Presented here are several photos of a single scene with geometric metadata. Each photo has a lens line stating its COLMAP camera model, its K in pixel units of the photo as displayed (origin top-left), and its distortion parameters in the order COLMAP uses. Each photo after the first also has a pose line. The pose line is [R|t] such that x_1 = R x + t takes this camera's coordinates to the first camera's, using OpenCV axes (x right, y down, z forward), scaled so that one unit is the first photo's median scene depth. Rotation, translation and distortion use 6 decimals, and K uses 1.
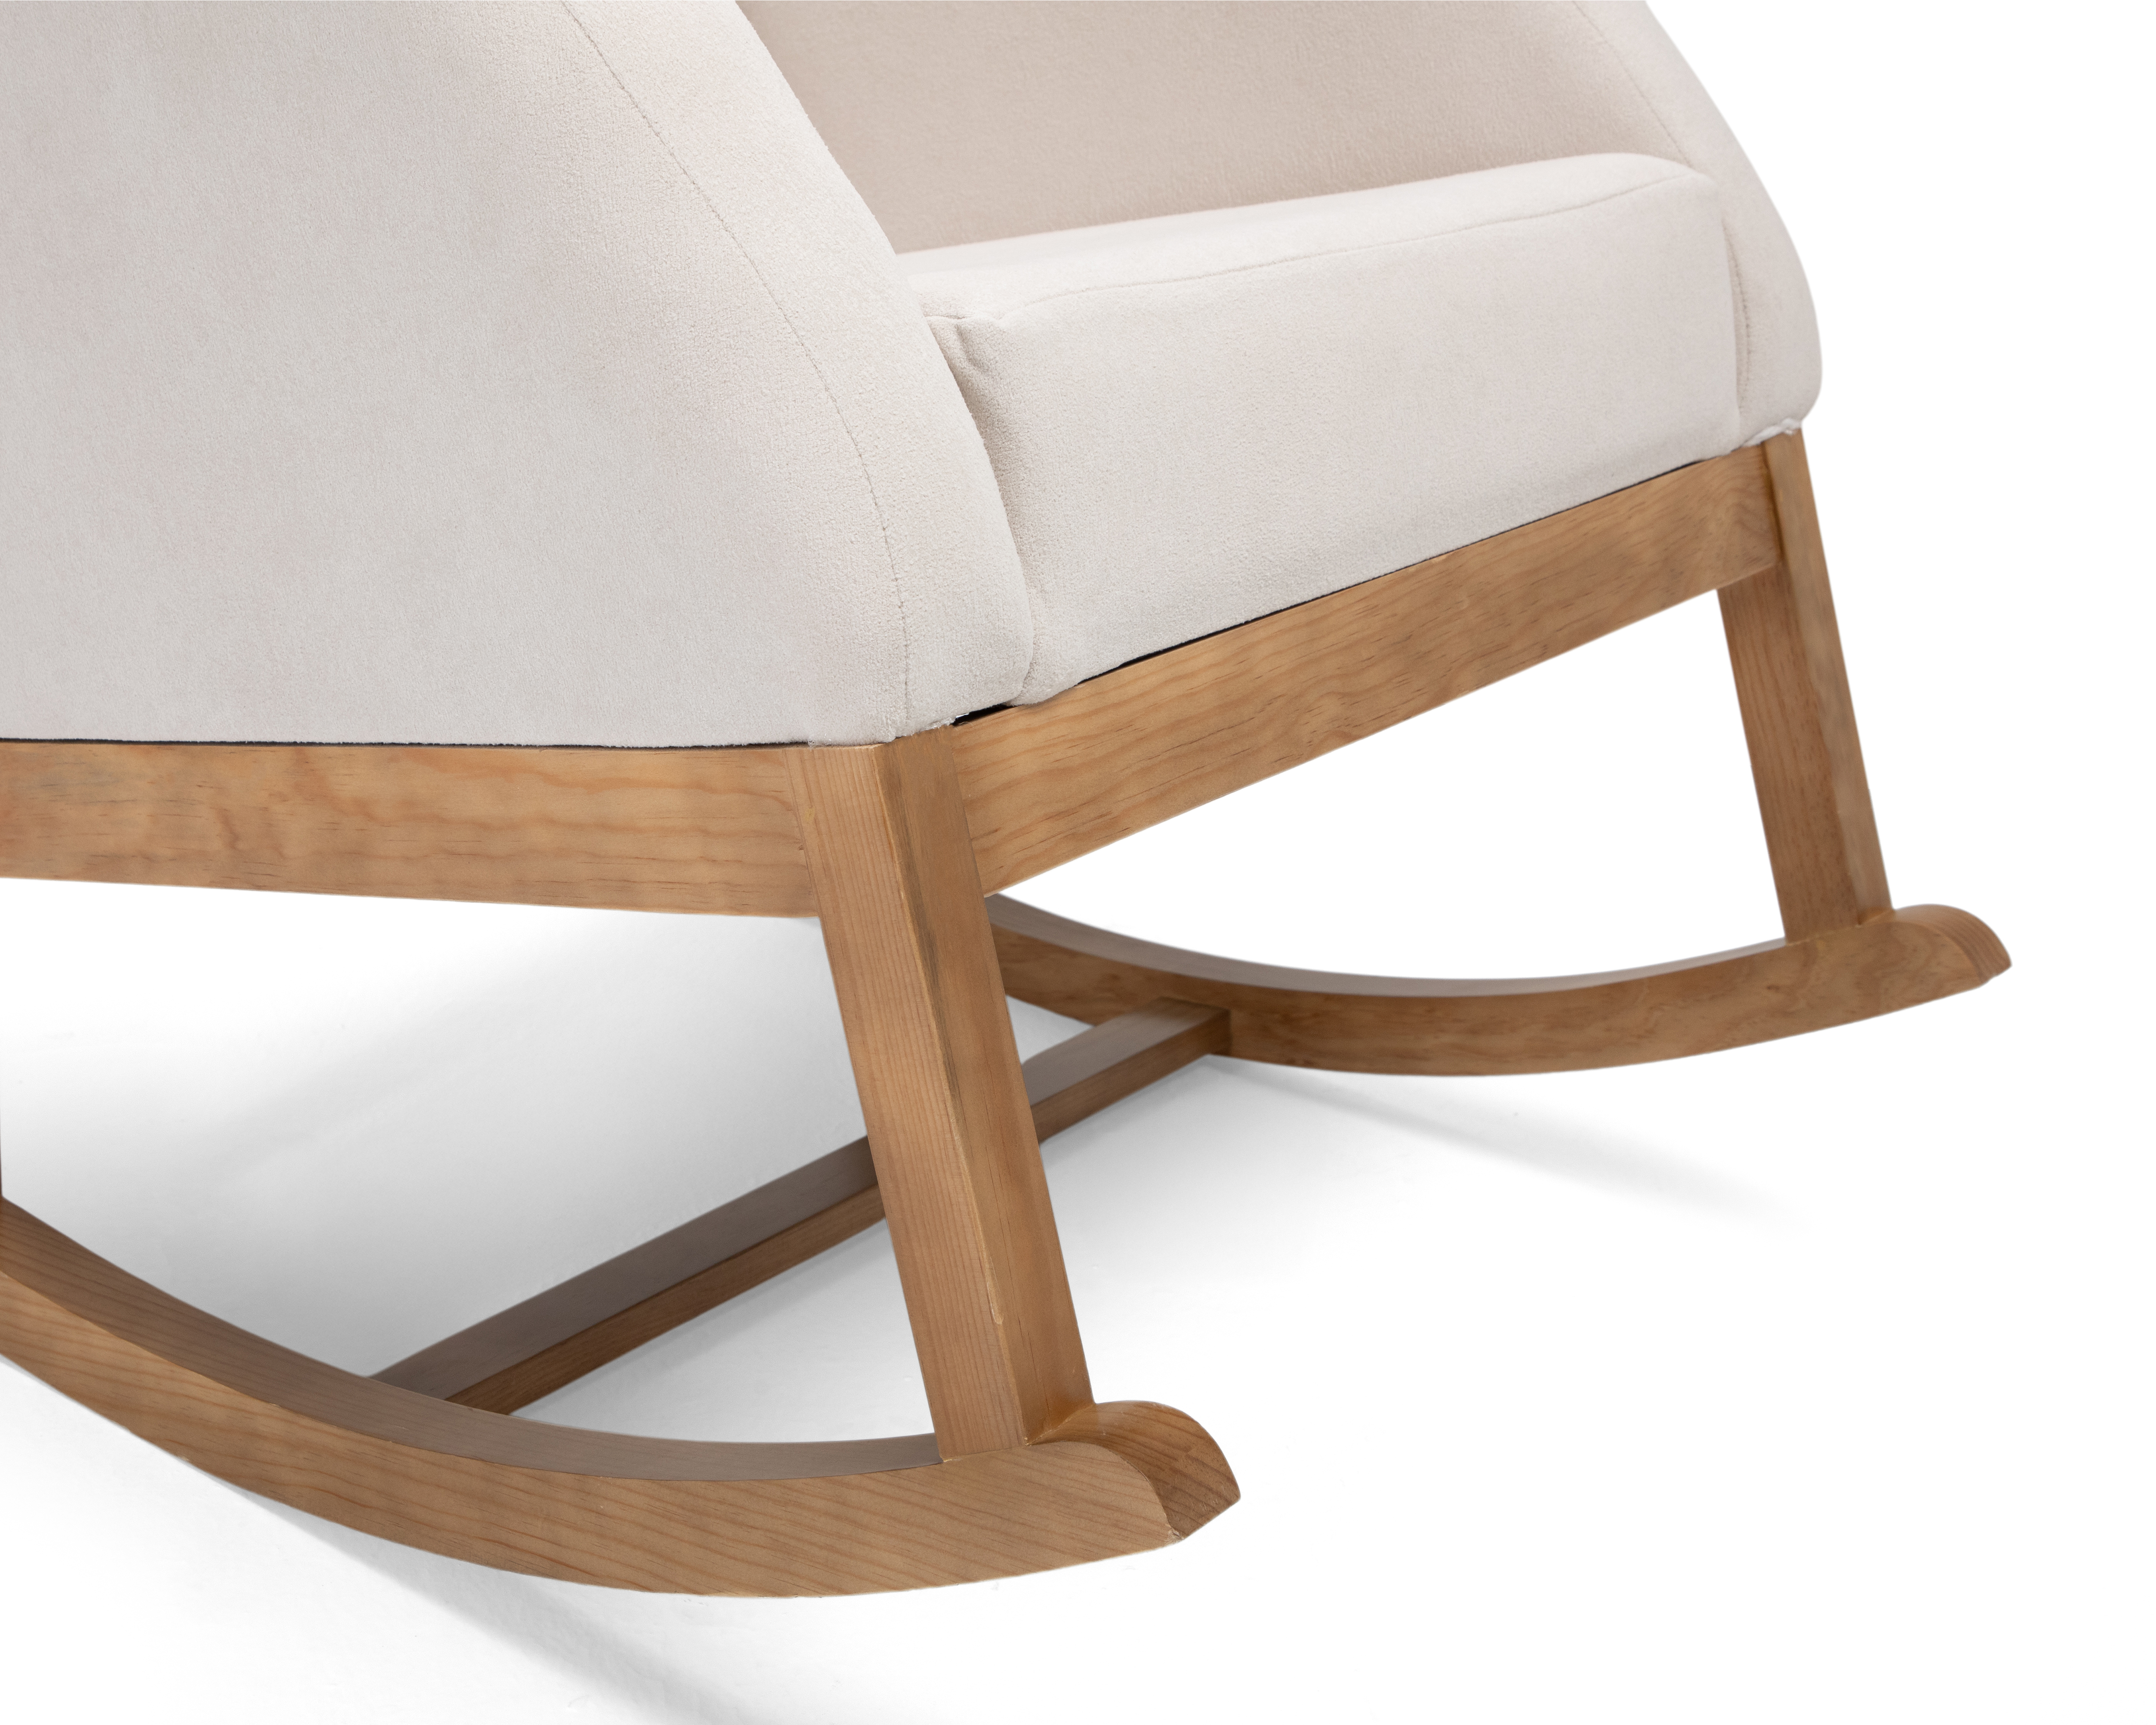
lens RADIAL K [[3223.5, 0, 852.4], [0, 3223.5, 865.9], [0, 0, 1]] dist [0.117311, -0.005052]
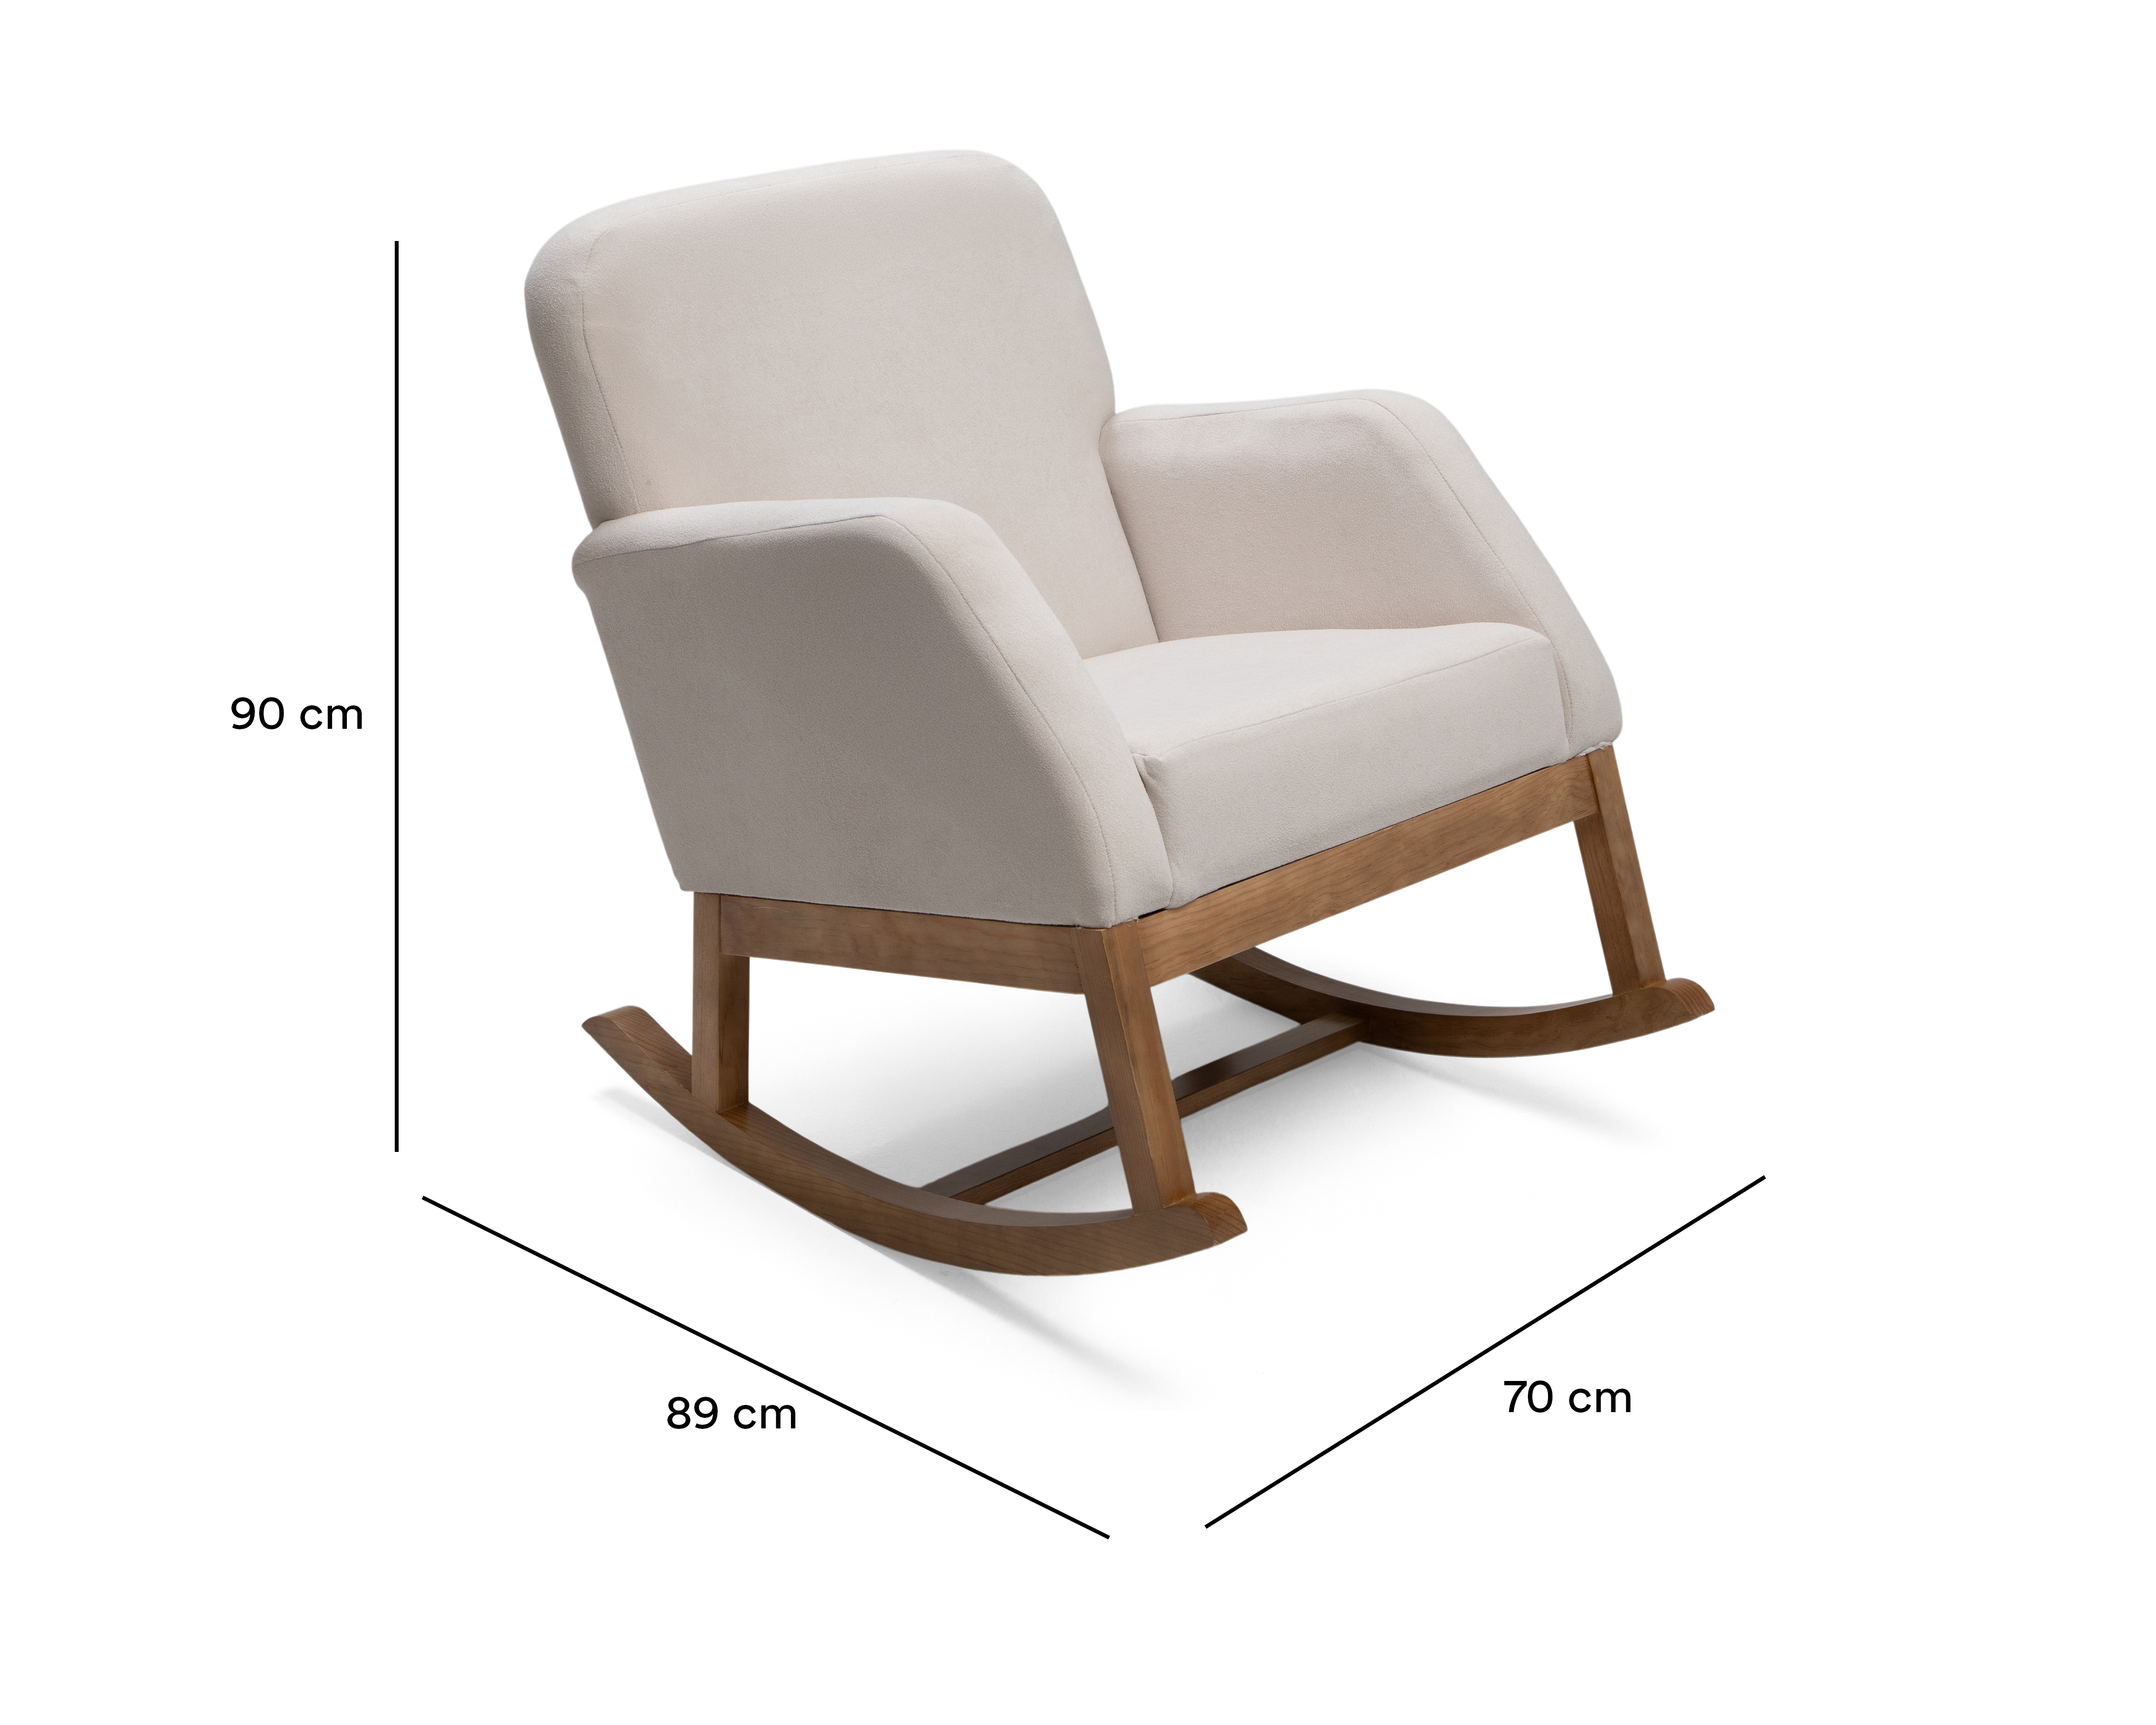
lens RADIAL K [[3154.7, 0, 1121.0], [0, 3154.7, 657.2], [0, 0, 1]] dist [0.144207, 0.001240]
pose [[0.994428, 0.006680, -0.105207, 0.236452], [-0.011695, 0.998820, -0.047129, -0.112625], [0.104768, 0.048097, 0.993333, -1.255474]]
